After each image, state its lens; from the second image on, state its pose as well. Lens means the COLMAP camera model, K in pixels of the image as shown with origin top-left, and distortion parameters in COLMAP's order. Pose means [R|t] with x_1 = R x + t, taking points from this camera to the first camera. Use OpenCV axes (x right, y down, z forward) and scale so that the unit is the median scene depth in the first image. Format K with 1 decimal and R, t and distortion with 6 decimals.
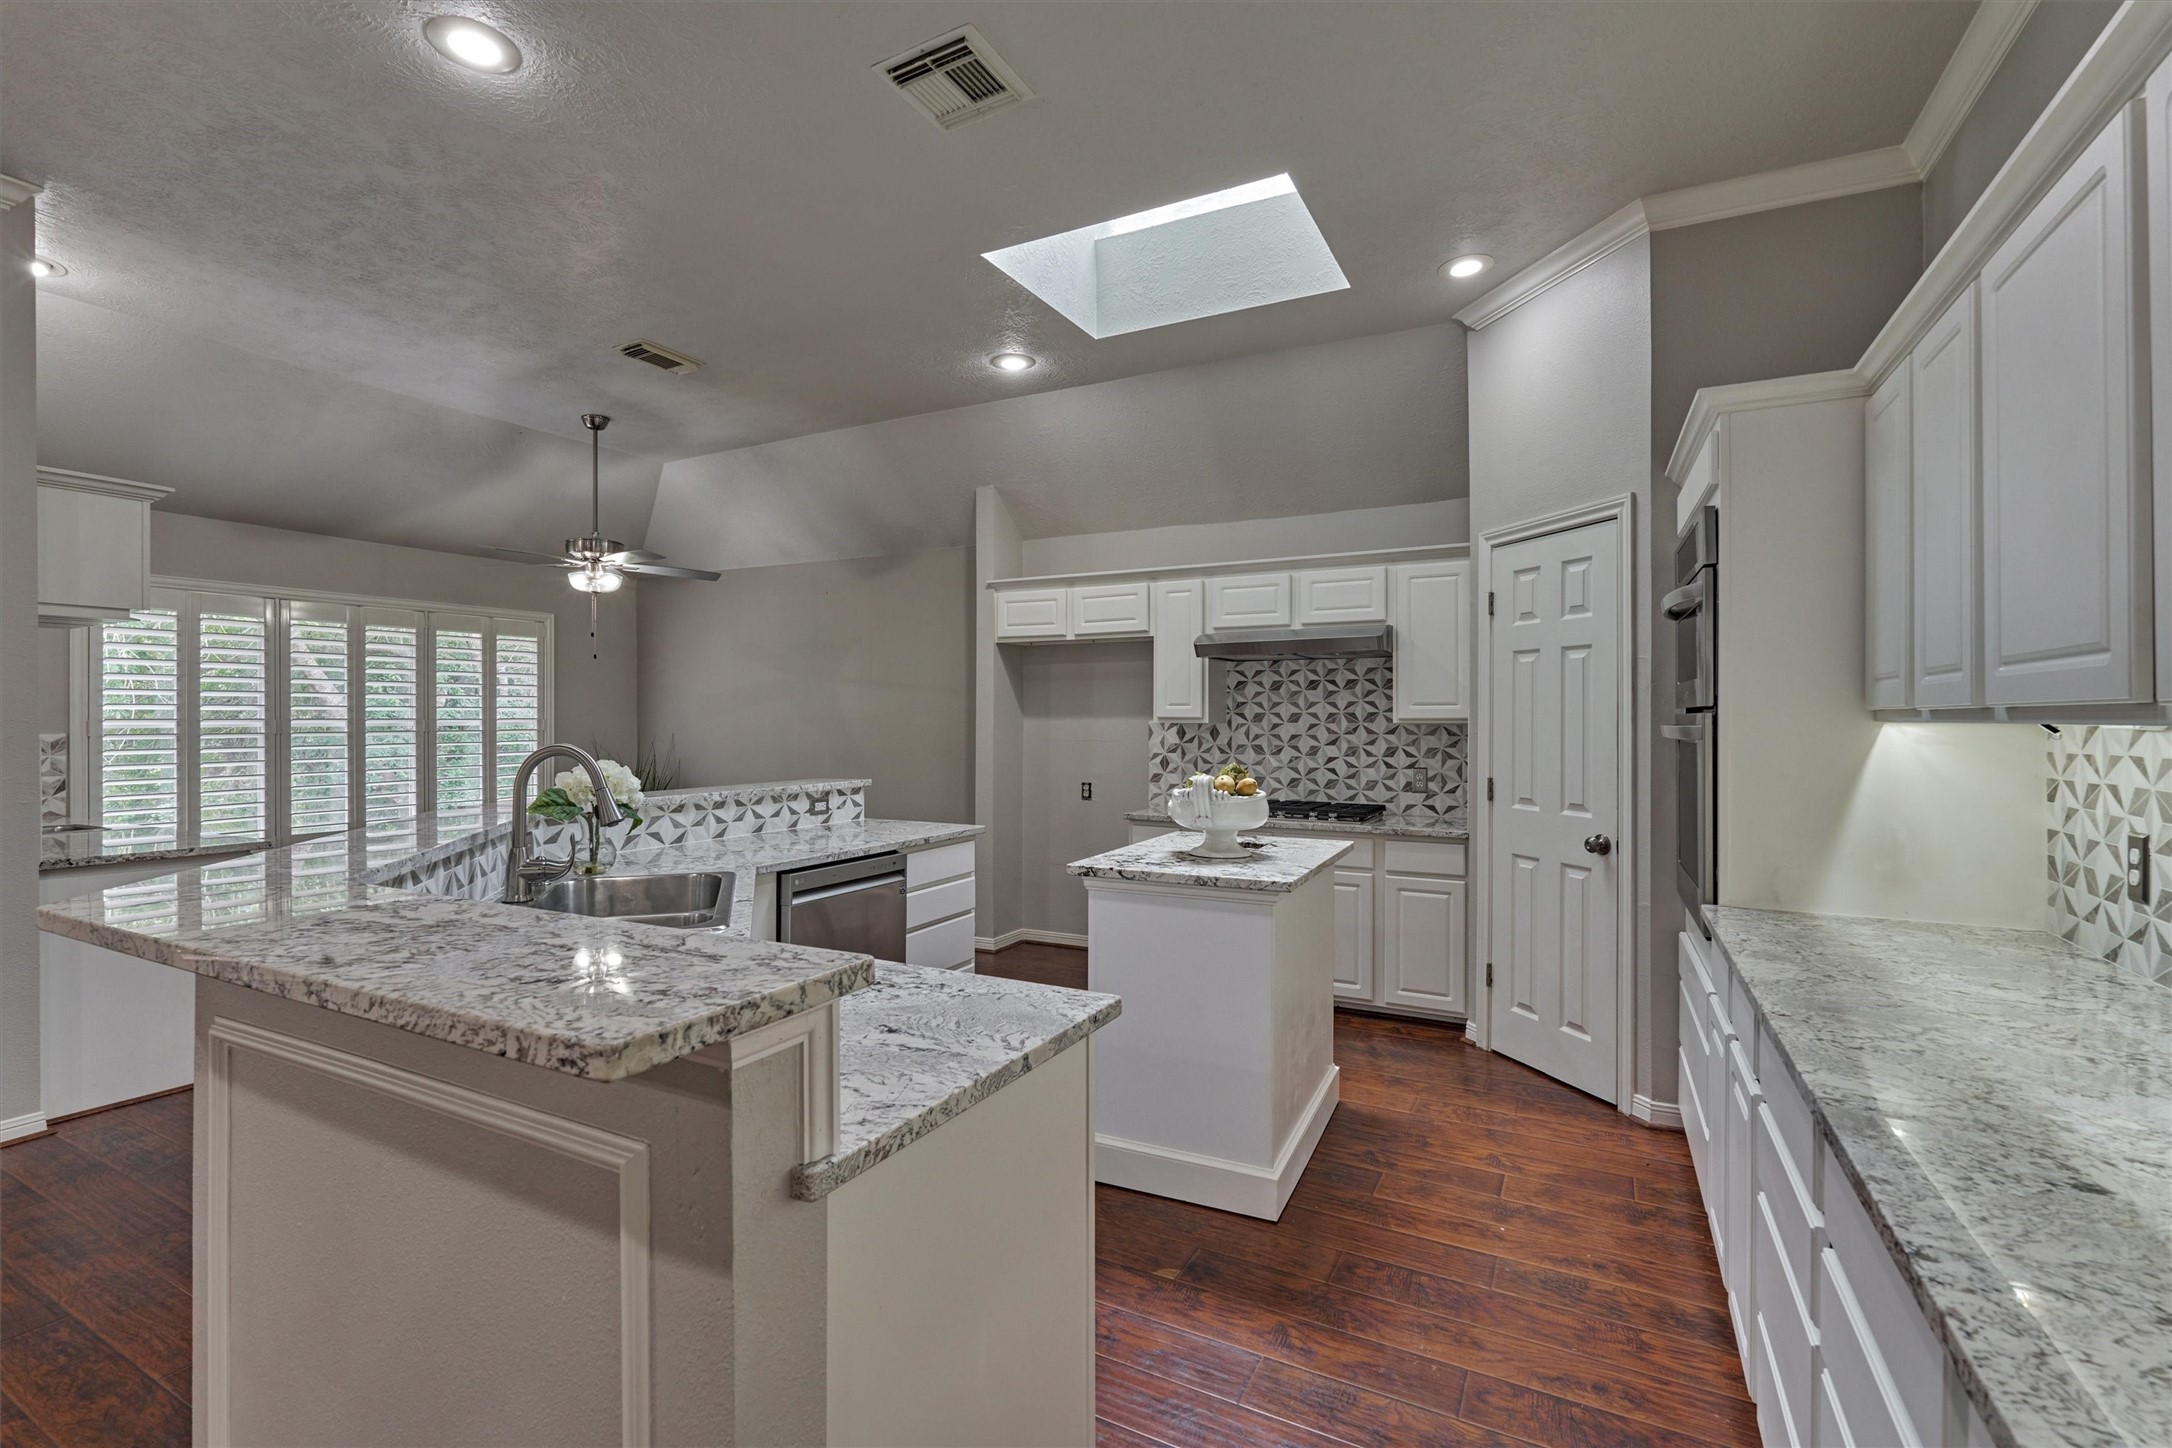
lens RADIAL K [[952.4, 0, 1081.3], [0, 952.4, 722.0], [0, 0, 1]] dist [-0.001164, 0.000416]
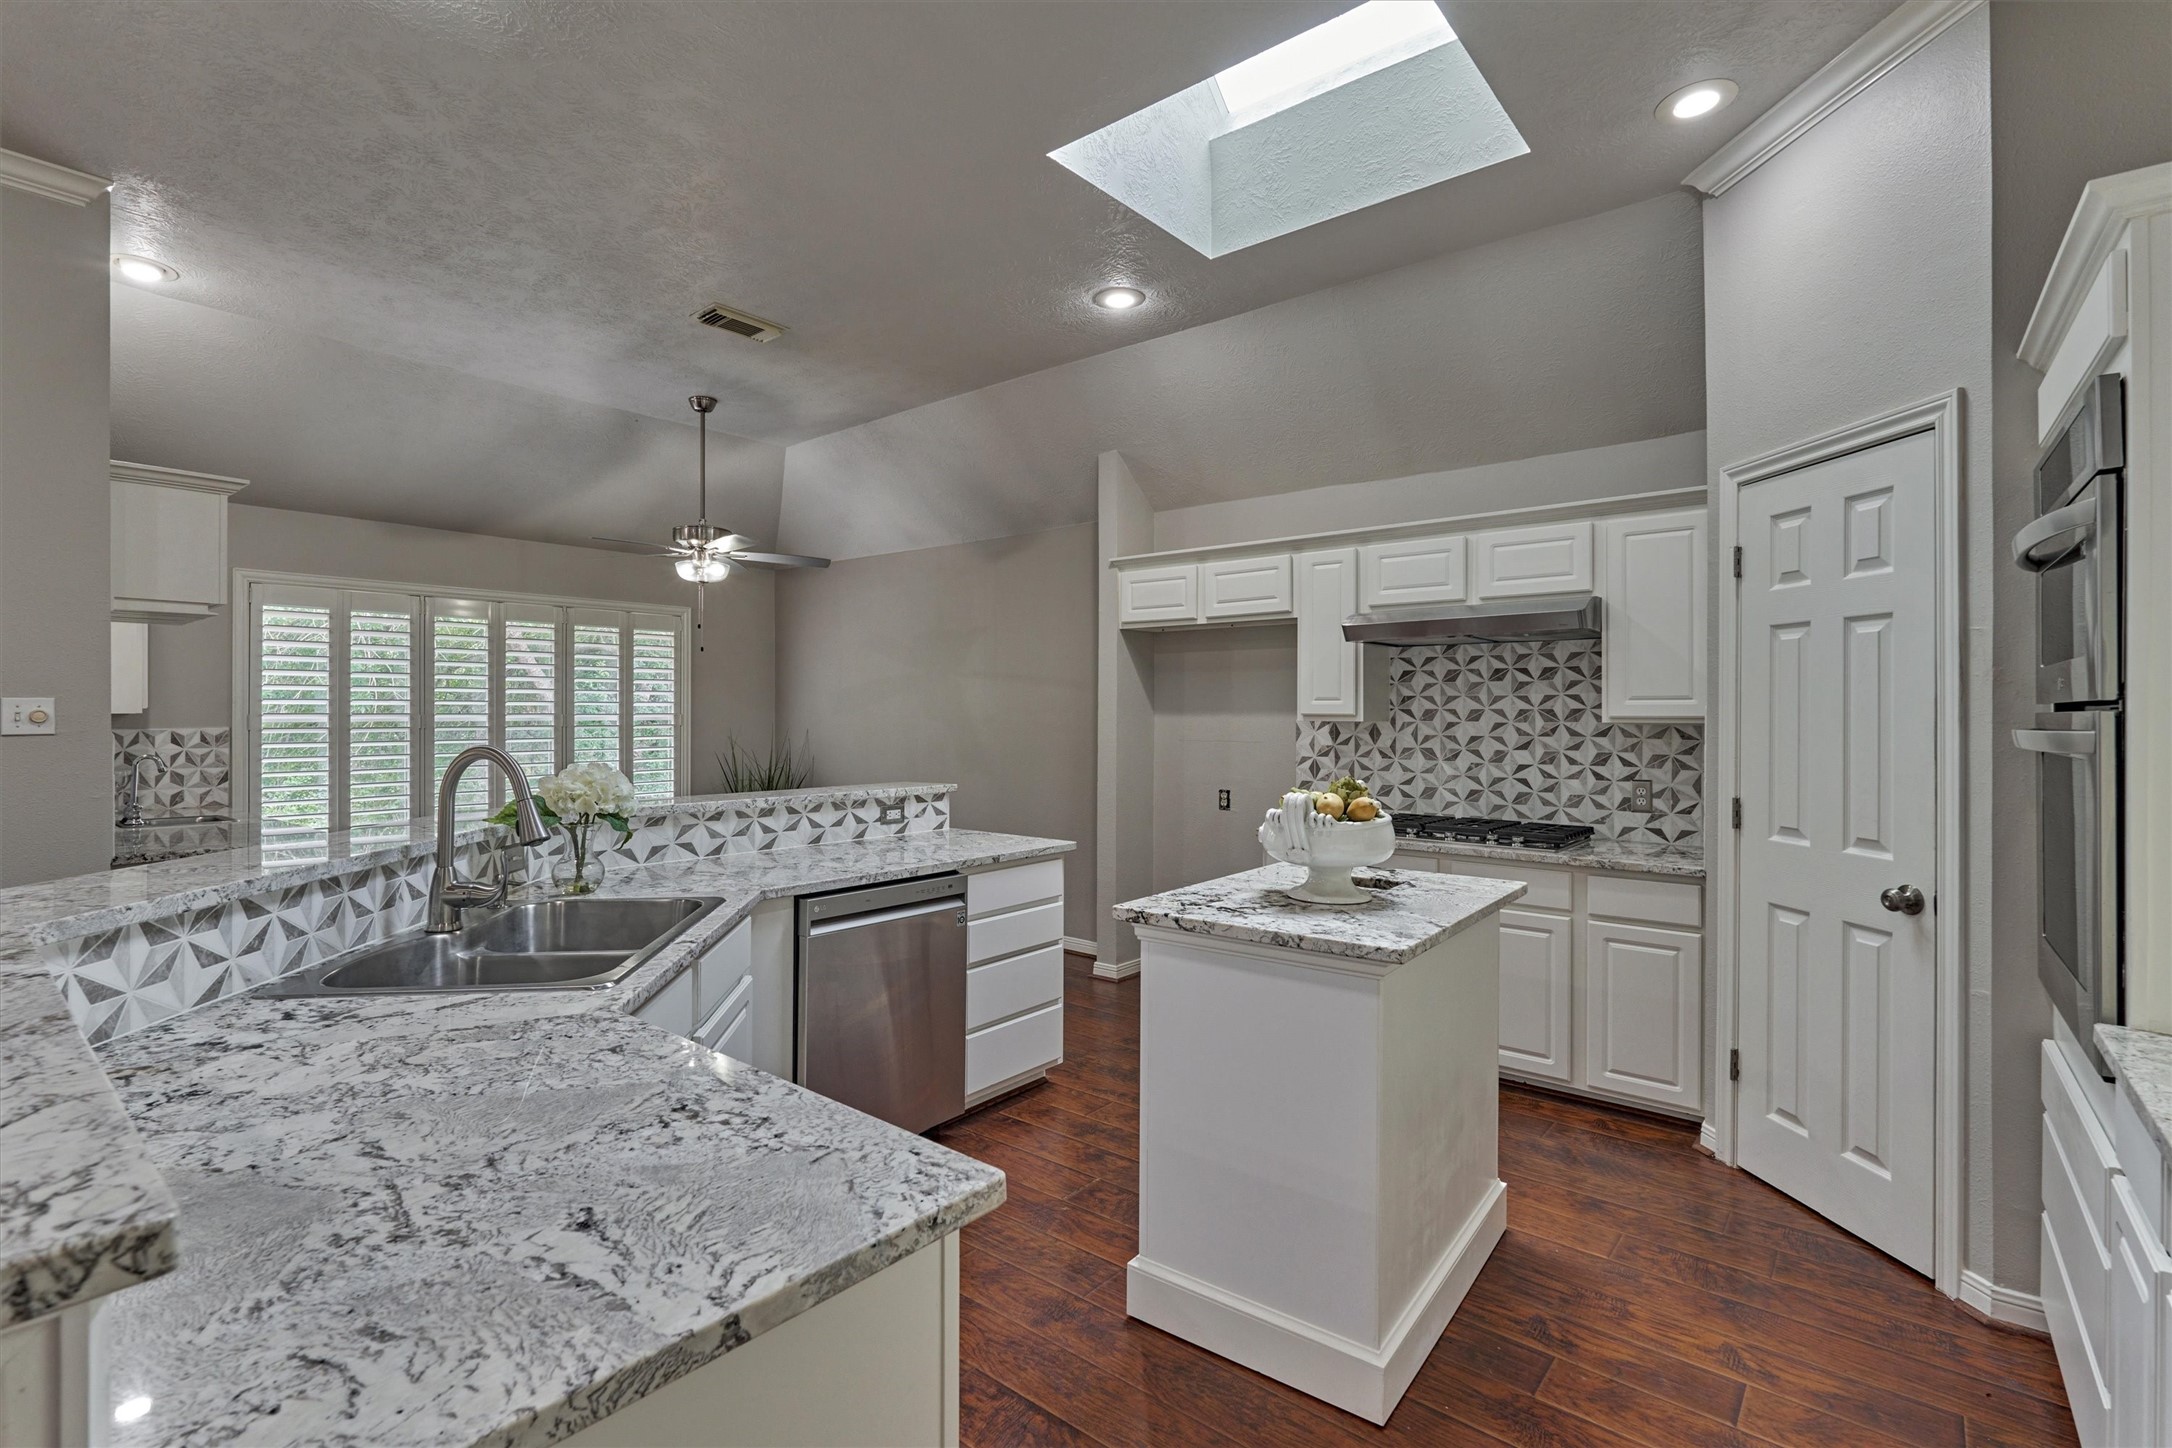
lens RADIAL K [[976.9, 0, 1086.7], [0, 976.9, 713.0], [0, 0, 1]] dist [-0.002058, 0.000318]
pose [[0.979782, 0.002334, -0.200056, 0.086933], [-0.003298, 0.999985, -0.004484, -0.002133], [0.200042, 0.005054, 0.979774, 0.156982]]
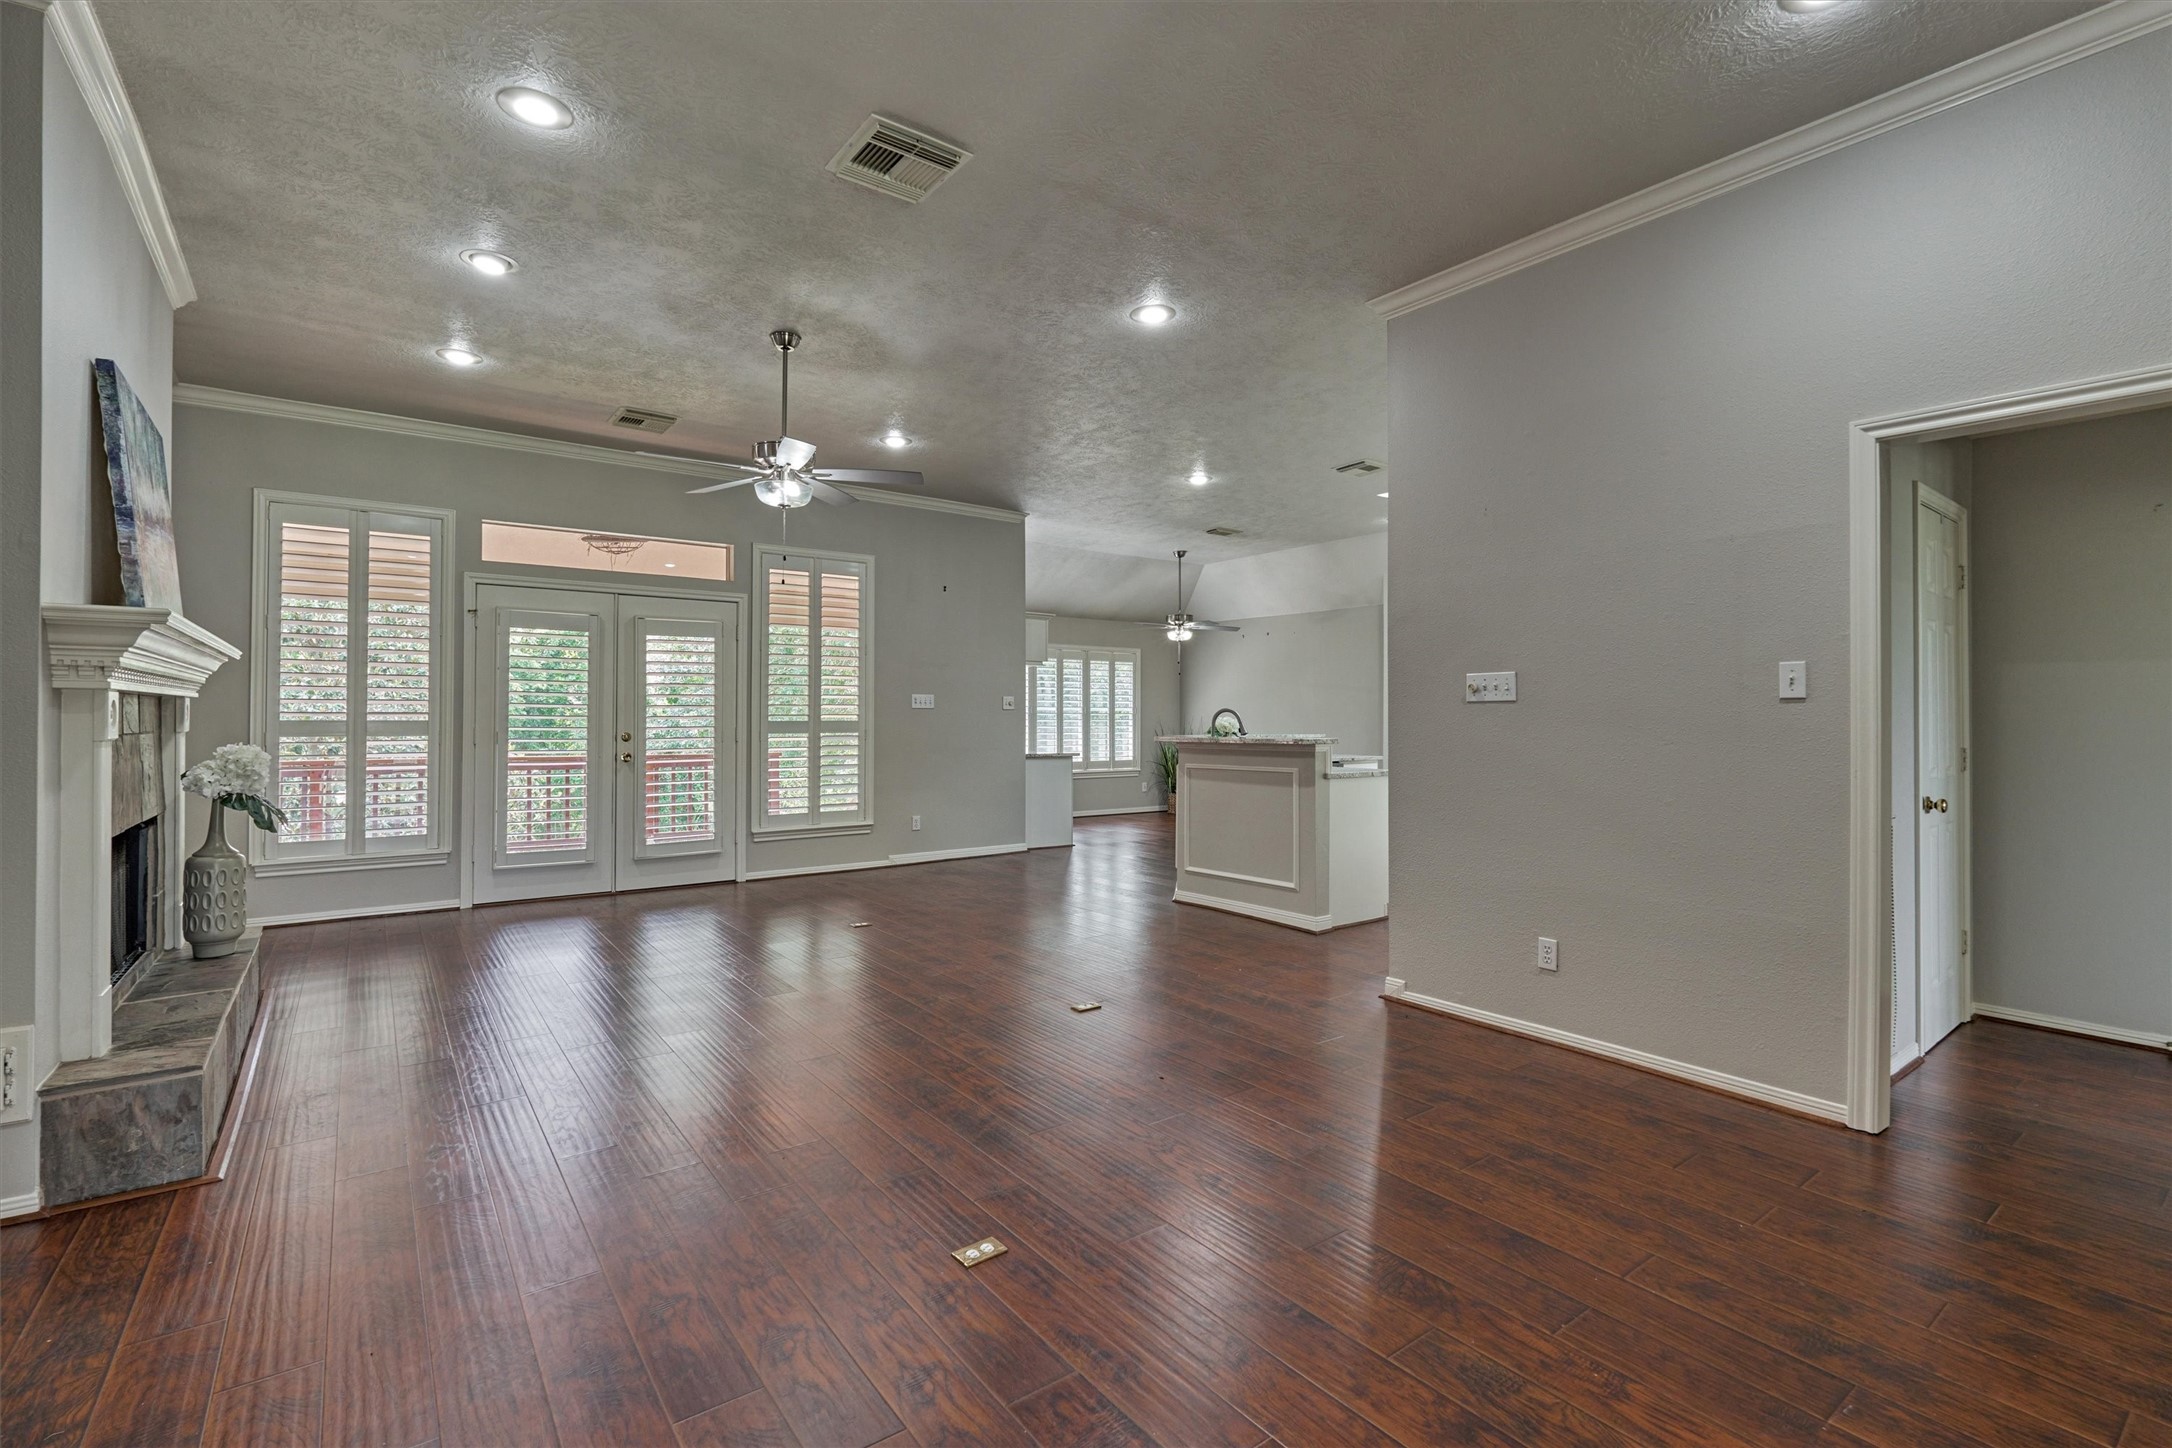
lens RADIAL K [[952.4, 0, 1081.3], [0, 952.4, 722.0], [0, 0, 1]] dist [-0.001164, 0.000416]
pose [[0.904733, 0.000946, -0.425979, 0.198178], [-0.001445, 0.999999, -0.000848, 0.046104], [0.425978, 0.001383, 0.904733, -1.176645]]
